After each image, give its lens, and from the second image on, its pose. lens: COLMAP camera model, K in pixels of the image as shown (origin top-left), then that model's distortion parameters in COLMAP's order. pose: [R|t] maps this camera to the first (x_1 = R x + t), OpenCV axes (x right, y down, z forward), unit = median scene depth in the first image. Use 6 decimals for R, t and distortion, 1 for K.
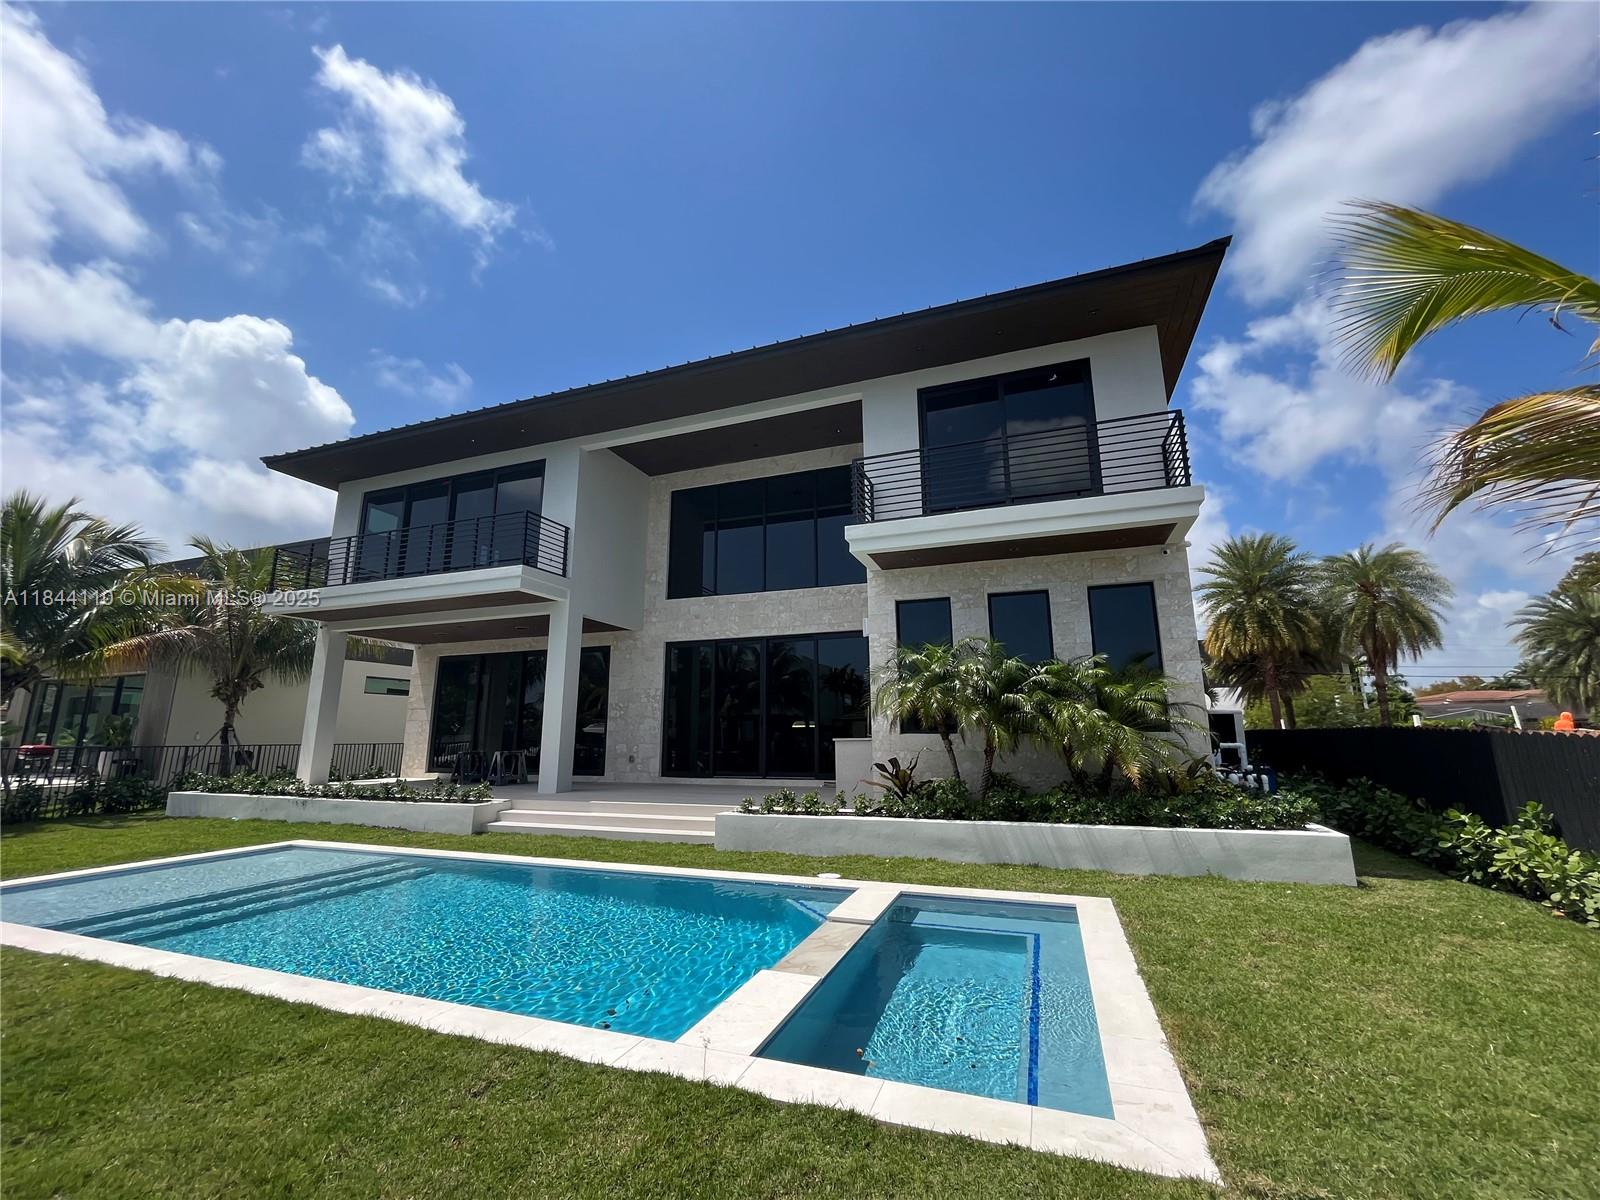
lens RADIAL K [[655.6, 0, 800.0], [0, 655.6, 600.0], [0, 0, 1]] dist [-0.003159, 0.000407]
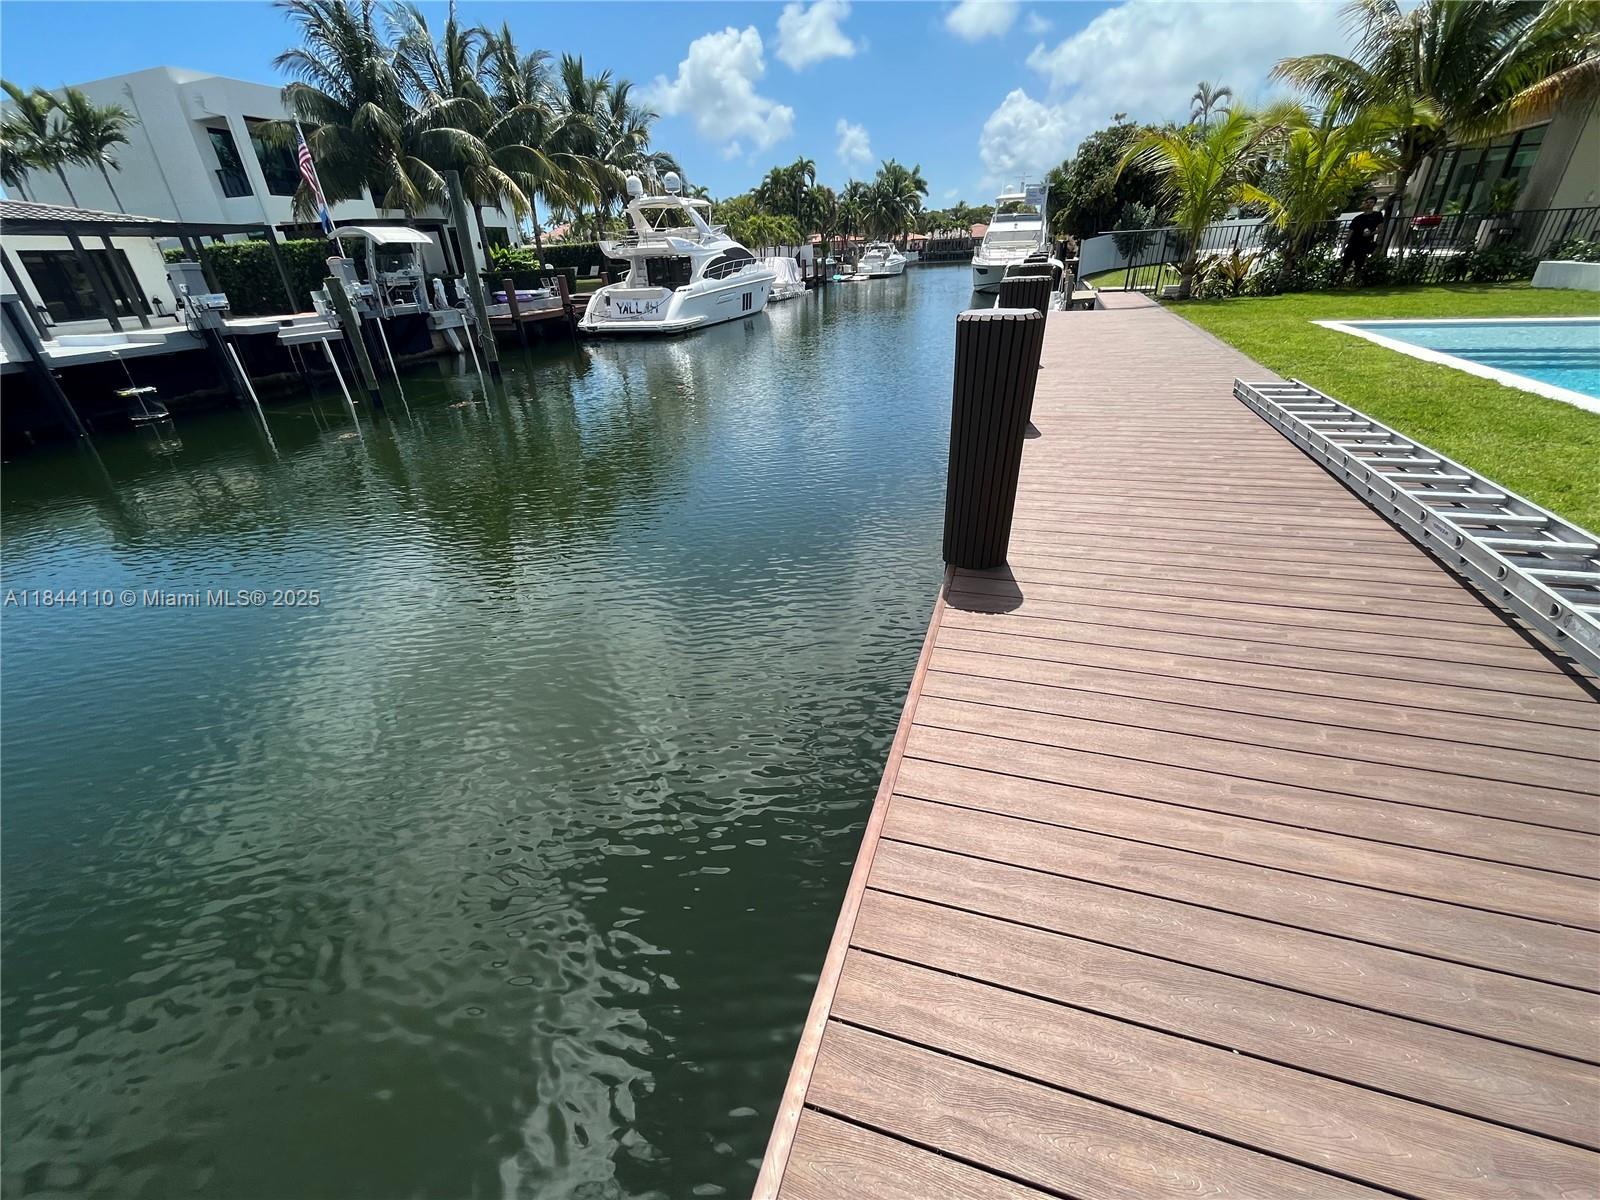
lens RADIAL K [[655.6, 0, 800.0], [0, 655.6, 600.0], [0, 0, 1]] dist [-0.003159, 0.000407]
pose [[0.034007, 0.475550, -0.879031, 0.082293], [0.238620, 0.850239, 0.469205, 0.002630], [0.970518, -0.225710, -0.084561, -0.090967]]
